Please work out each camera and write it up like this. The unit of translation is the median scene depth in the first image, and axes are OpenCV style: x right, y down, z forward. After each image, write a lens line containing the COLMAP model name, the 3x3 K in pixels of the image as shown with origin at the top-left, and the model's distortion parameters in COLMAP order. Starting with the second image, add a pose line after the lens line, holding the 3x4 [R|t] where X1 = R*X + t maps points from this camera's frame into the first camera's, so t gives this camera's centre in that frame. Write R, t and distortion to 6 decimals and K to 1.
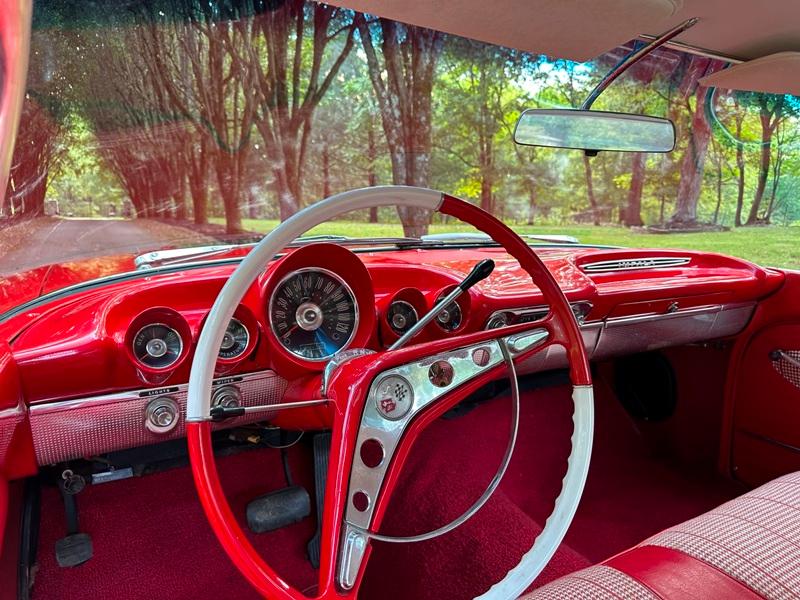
lens RADIAL K [[565.1, 0, 406.6], [0, 565.1, 306.5], [0, 0, 1]] dist [0.011561, -0.010622]
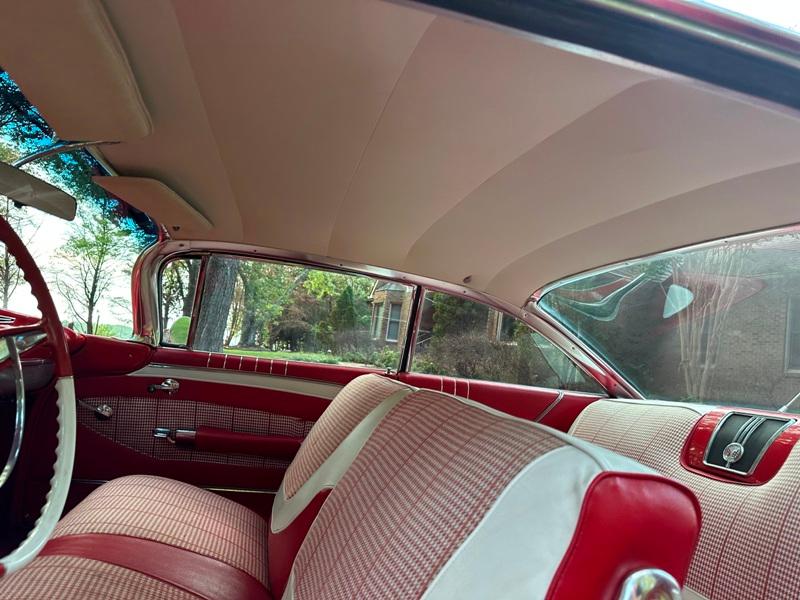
lens RADIAL K [[565.1, 0, 414.4], [0, 565.1, 307.4], [0, 0, 1]] dist [0.011561, -0.010622]
pose [[0.293912, 0.110371, 0.949439, -0.594669], [0.062167, 0.989000, -0.134215, 0.174623], [-0.953809, 0.098471, 0.283818, -0.113062]]
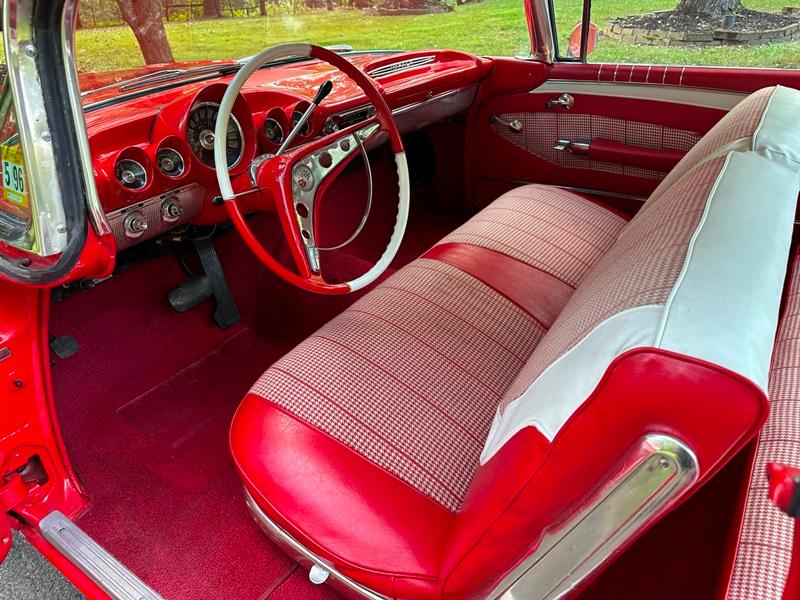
lens RADIAL K [[565.1, 0, 406.3], [0, 565.1, 308.0], [0, 0, 1]] dist [0.011561, -0.010622]
pose [[0.897874, -0.266414, 0.350493, -0.364116], [0.133588, 0.923452, 0.359708, -0.040347], [-0.419495, -0.276151, 0.864734, -0.581250]]
